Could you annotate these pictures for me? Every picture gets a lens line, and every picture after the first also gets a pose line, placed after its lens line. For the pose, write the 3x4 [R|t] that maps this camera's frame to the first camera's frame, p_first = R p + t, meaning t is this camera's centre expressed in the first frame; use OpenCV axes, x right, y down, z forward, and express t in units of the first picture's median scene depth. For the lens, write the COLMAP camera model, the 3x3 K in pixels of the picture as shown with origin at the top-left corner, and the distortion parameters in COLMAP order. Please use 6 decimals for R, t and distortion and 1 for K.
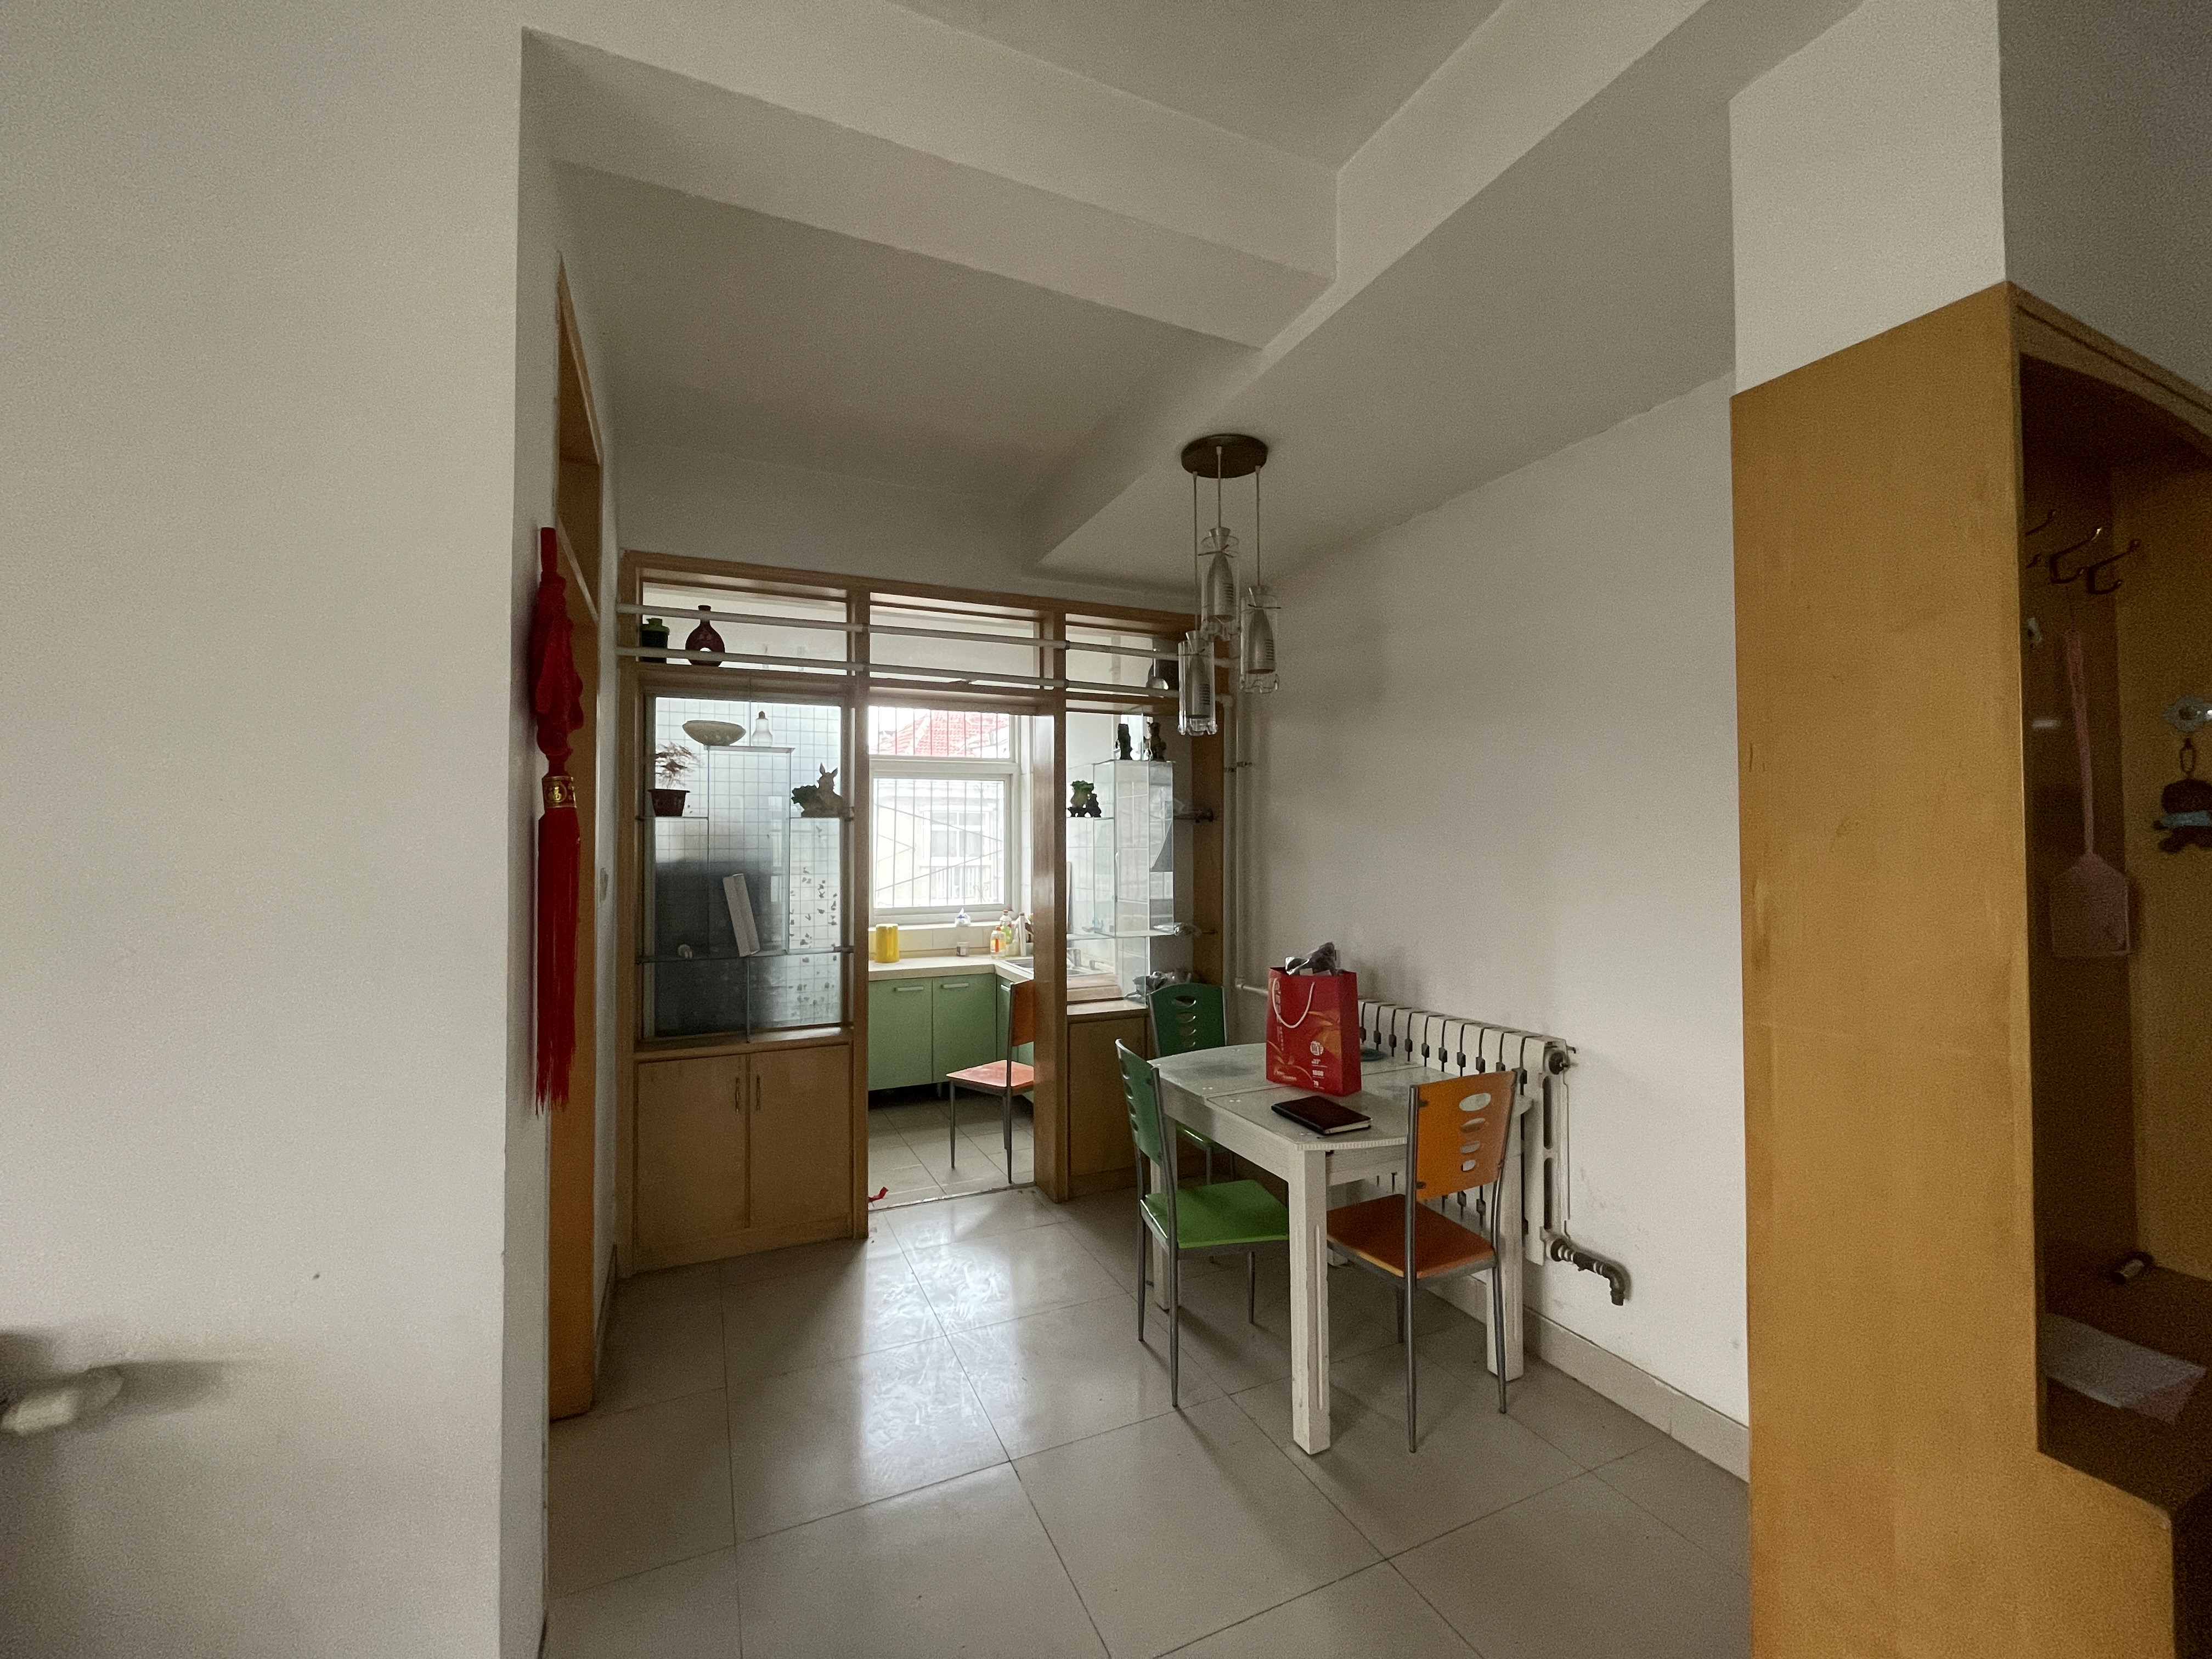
lens RADIAL K [[893.5, 0, 1111.0], [0, 893.5, 828.4], [0, 0, 1]] dist [0.000342, 0.000005]
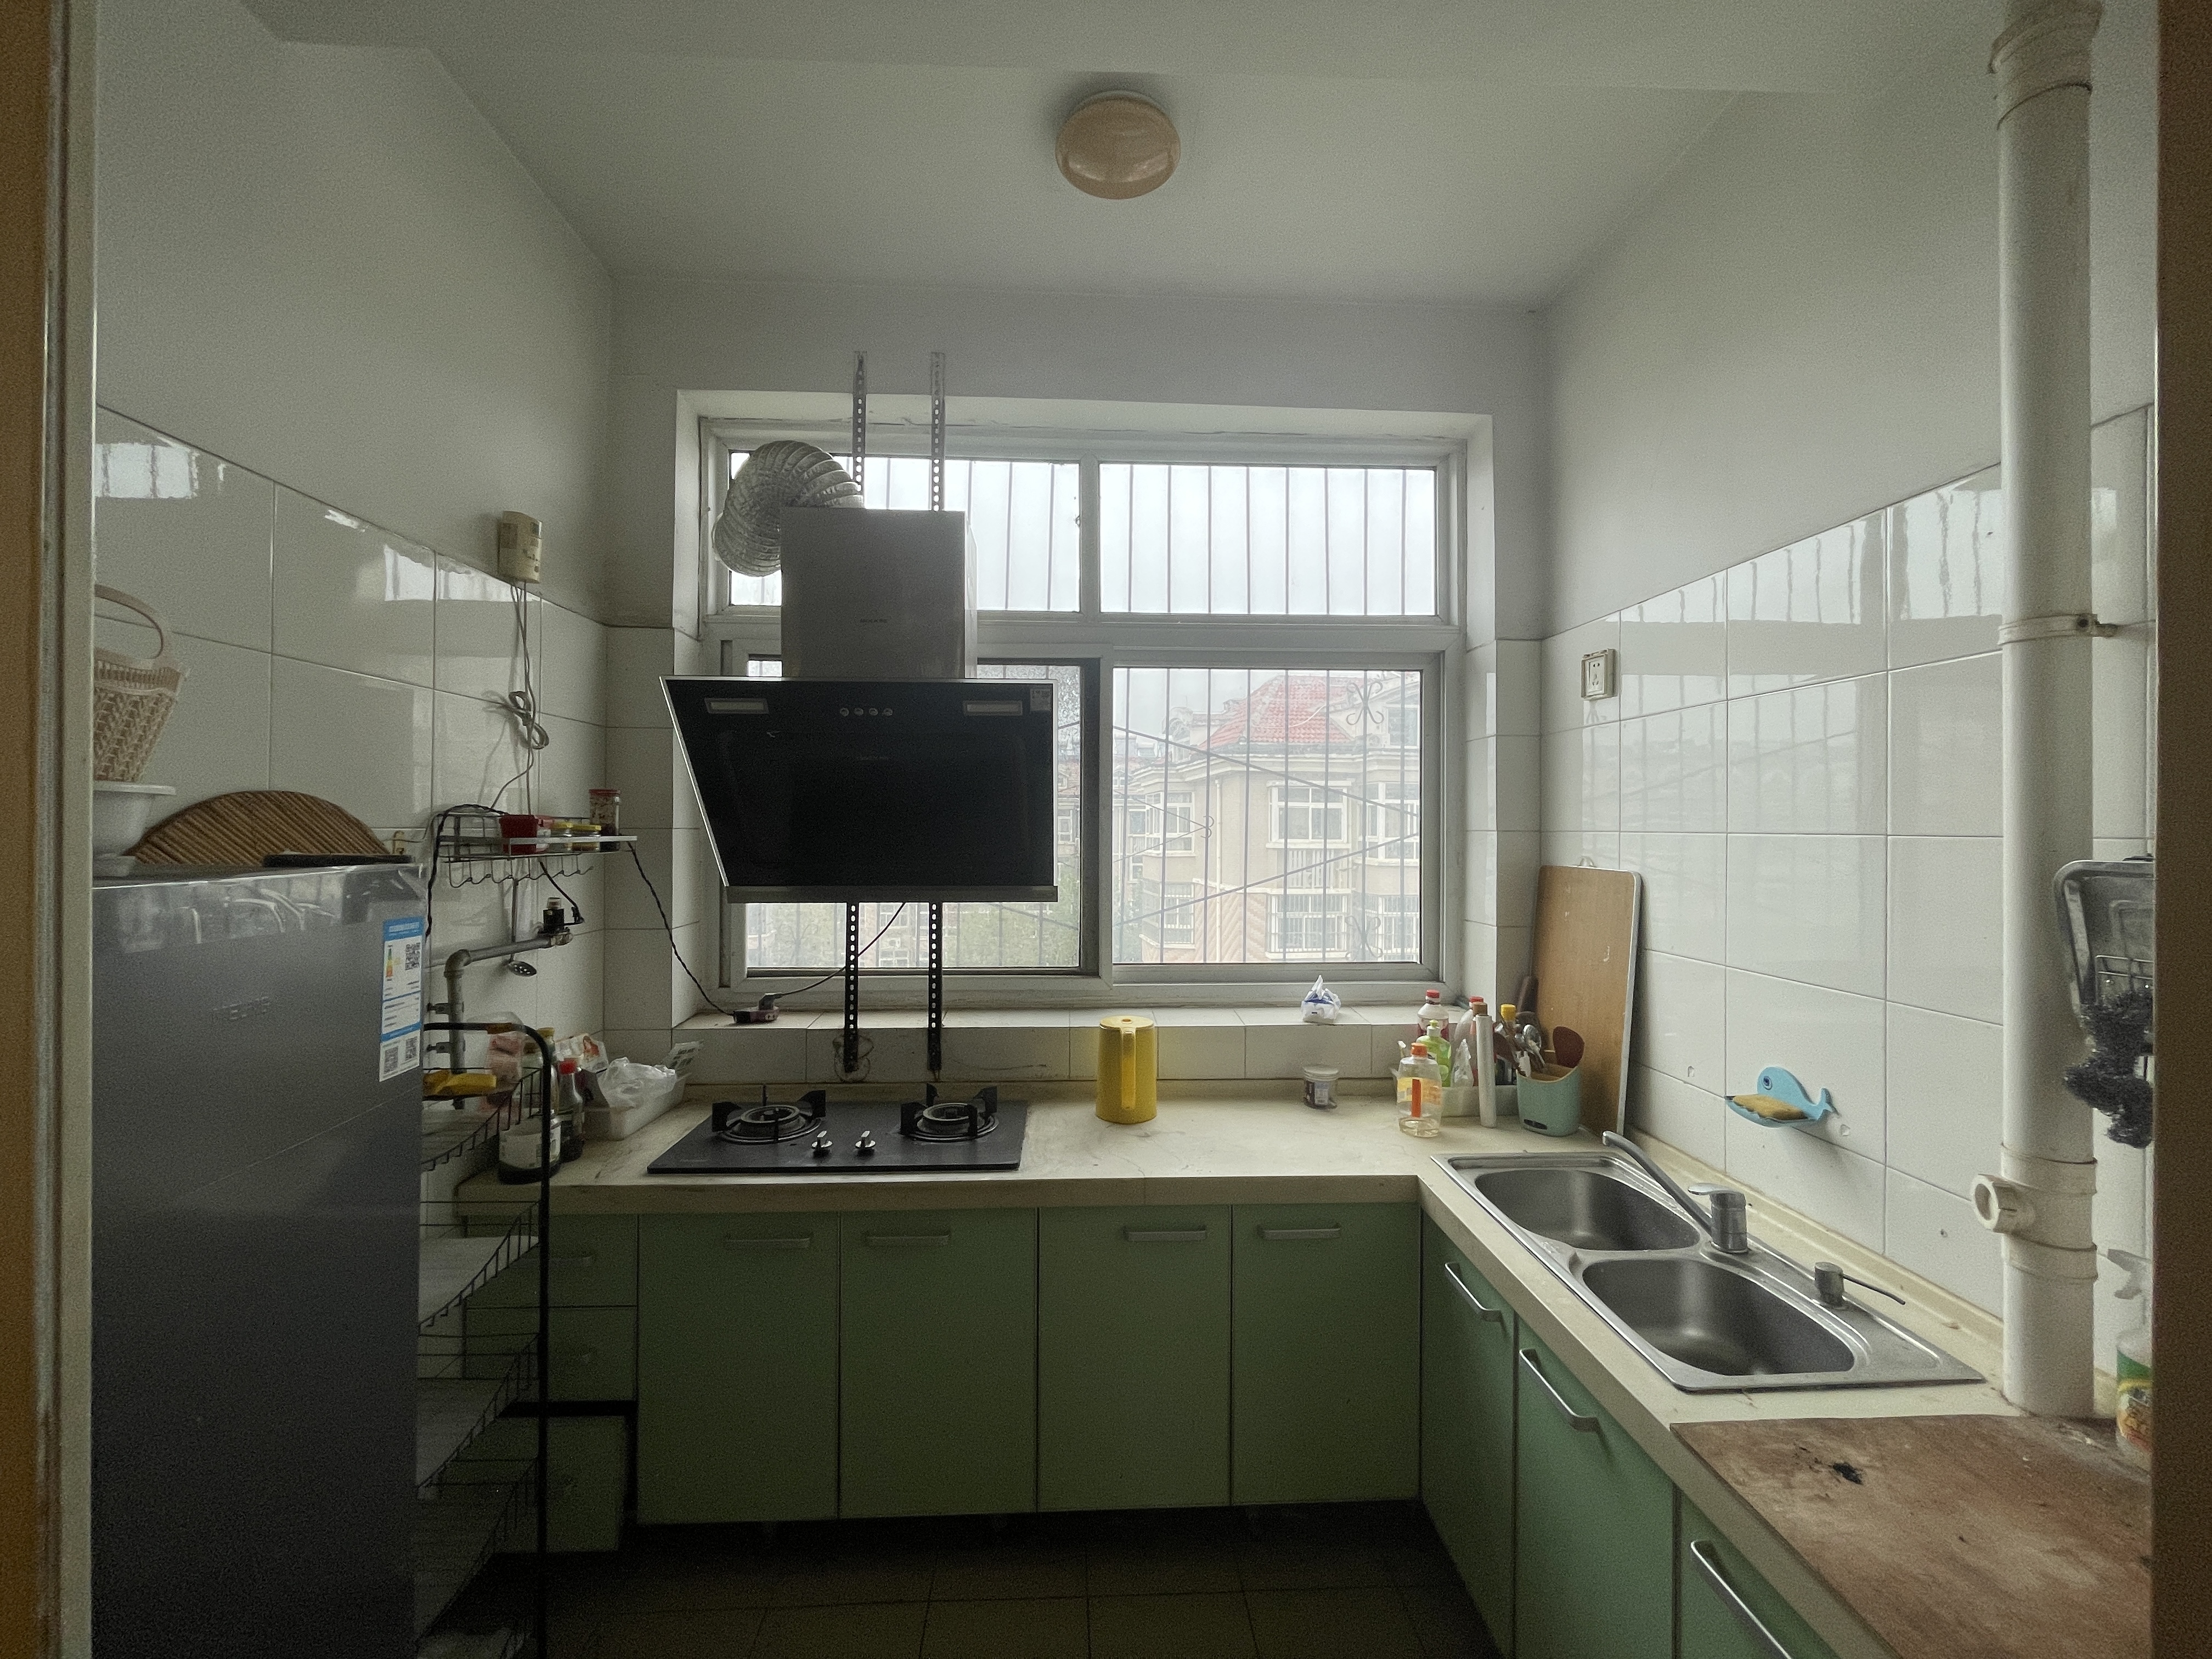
lens RADIAL K [[893.5, 0, 1111.1], [0, 893.5, 824.0], [0, 0, 1]] dist [0.000342, 0.000005]
pose [[0.924758, 0.006466, -0.380501, -0.098334], [-0.000852, 0.999888, 0.014920, 0.013983], [0.380555, -0.013473, 0.924660, 0.579467]]
